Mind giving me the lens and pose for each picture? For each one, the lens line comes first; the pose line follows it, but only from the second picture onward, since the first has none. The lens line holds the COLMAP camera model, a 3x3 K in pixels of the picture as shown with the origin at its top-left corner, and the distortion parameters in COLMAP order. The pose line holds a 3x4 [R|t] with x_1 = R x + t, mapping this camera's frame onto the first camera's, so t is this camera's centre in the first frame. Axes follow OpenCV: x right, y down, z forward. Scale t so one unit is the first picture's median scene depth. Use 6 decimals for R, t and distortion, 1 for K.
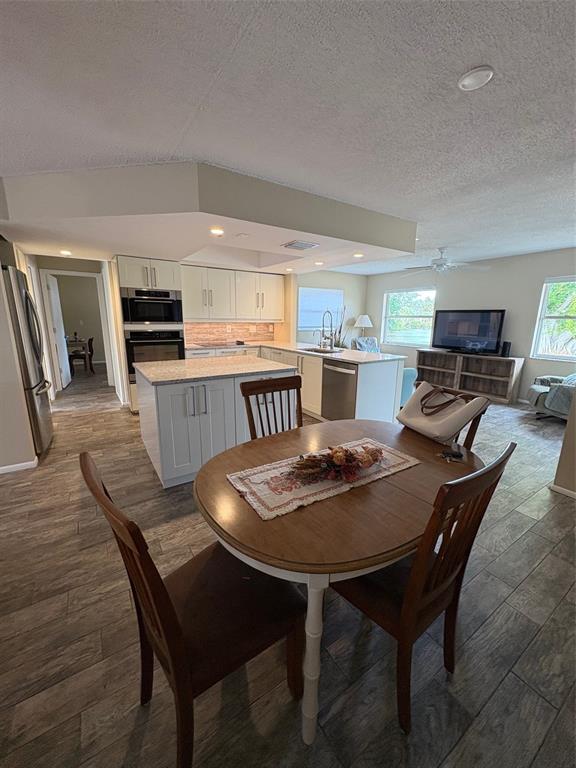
lens RADIAL K [[305.9, 0, 289.0], [0, 305.9, 384.7], [0, 0, 1]] dist [0.000489, 0.000472]
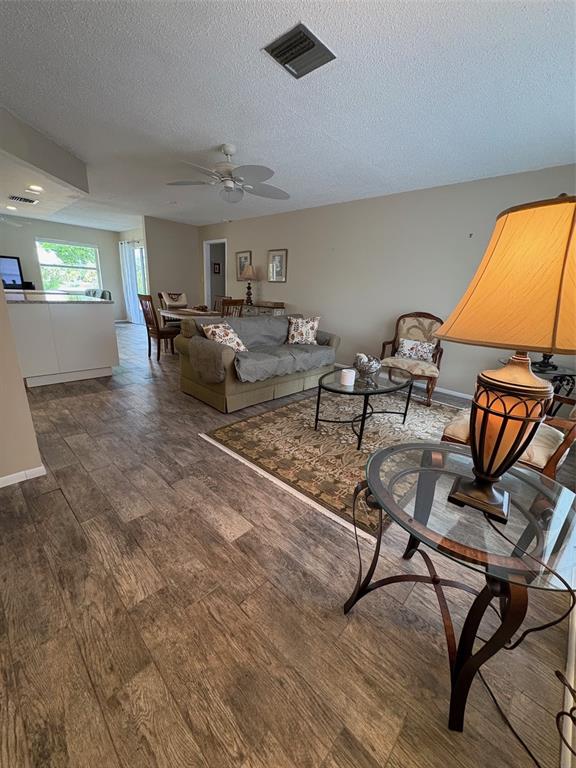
lens RADIAL K [[305.9, 0, 288.3], [0, 305.9, 384.8], [0, 0, 1]] dist [0.000489, 0.000472]
pose [[-0.227408, -0.312420, 0.922323, -1.226570], [0.158213, 0.922701, 0.351556, -0.012487], [-0.960861, 0.225870, -0.160401, 0.236507]]
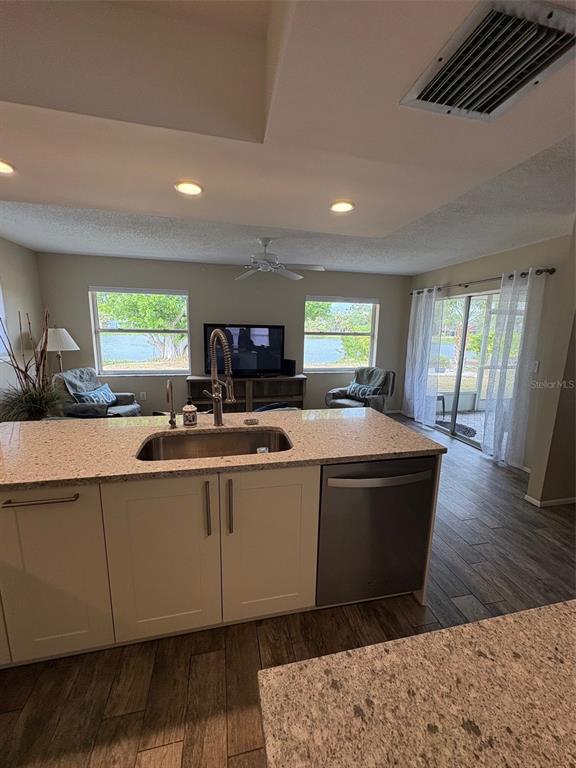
lens RADIAL K [[305.9, 0, 288.8], [0, 305.9, 383.0], [0, 0, 1]] dist [0.000489, 0.000472]
pose [[0.351594, -0.167945, 0.920965, -0.204640], [0.189293, 0.976209, 0.105754, -0.208720], [-0.916815, 0.137150, 0.375020, 0.813194]]
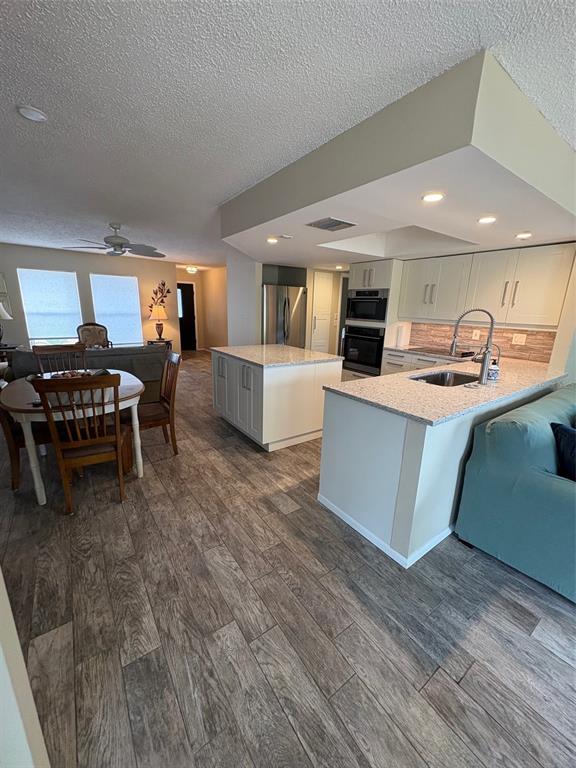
lens RADIAL K [[305.9, 0, 289.2], [0, 305.9, 385.8], [0, 0, 1]] dist [0.000489, 0.000472]
pose [[0.040804, 0.240846, -0.969705, 0.676902], [-0.247016, 0.942819, 0.223775, -0.158050], [0.968152, 0.230401, 0.097964, 0.684777]]
